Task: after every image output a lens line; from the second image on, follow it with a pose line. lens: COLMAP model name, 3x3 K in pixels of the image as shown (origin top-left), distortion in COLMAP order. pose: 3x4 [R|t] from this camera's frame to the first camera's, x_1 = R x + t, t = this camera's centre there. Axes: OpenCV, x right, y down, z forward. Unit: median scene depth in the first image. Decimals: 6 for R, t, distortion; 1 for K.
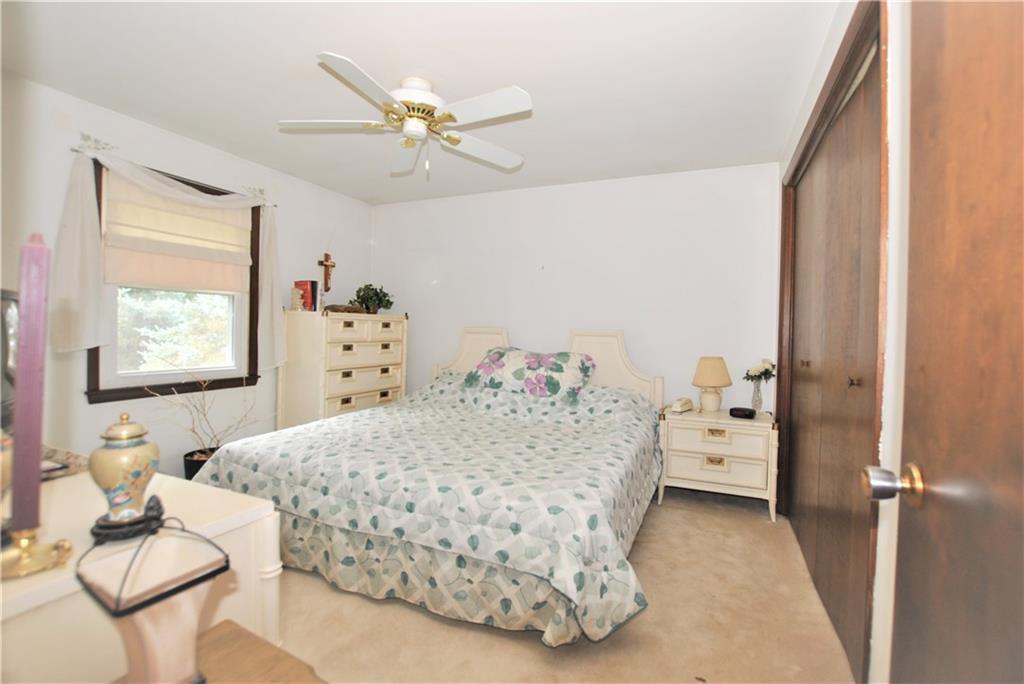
lens RADIAL K [[468.4, 0, 510.6], [0, 468.4, 340.8], [0, 0, 1]] dist [-0.036328, 0.001864]
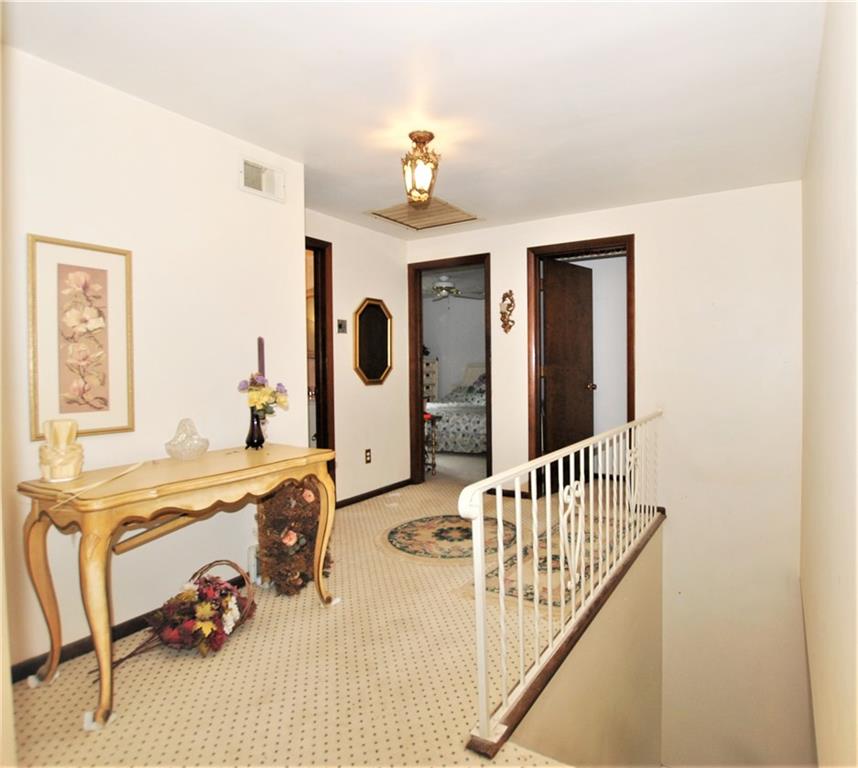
lens RADIAL K [[523.7, 0, 430.6], [0, 523.7, 379.7], [0, 0, 1]] dist [-0.026459, -0.000513]
pose [[0.980980, -0.029041, -0.191925, 0.389995], [0.030918, 0.999499, 0.006790, 0.040231], [0.191631, -0.012595, 0.981386, -2.692858]]
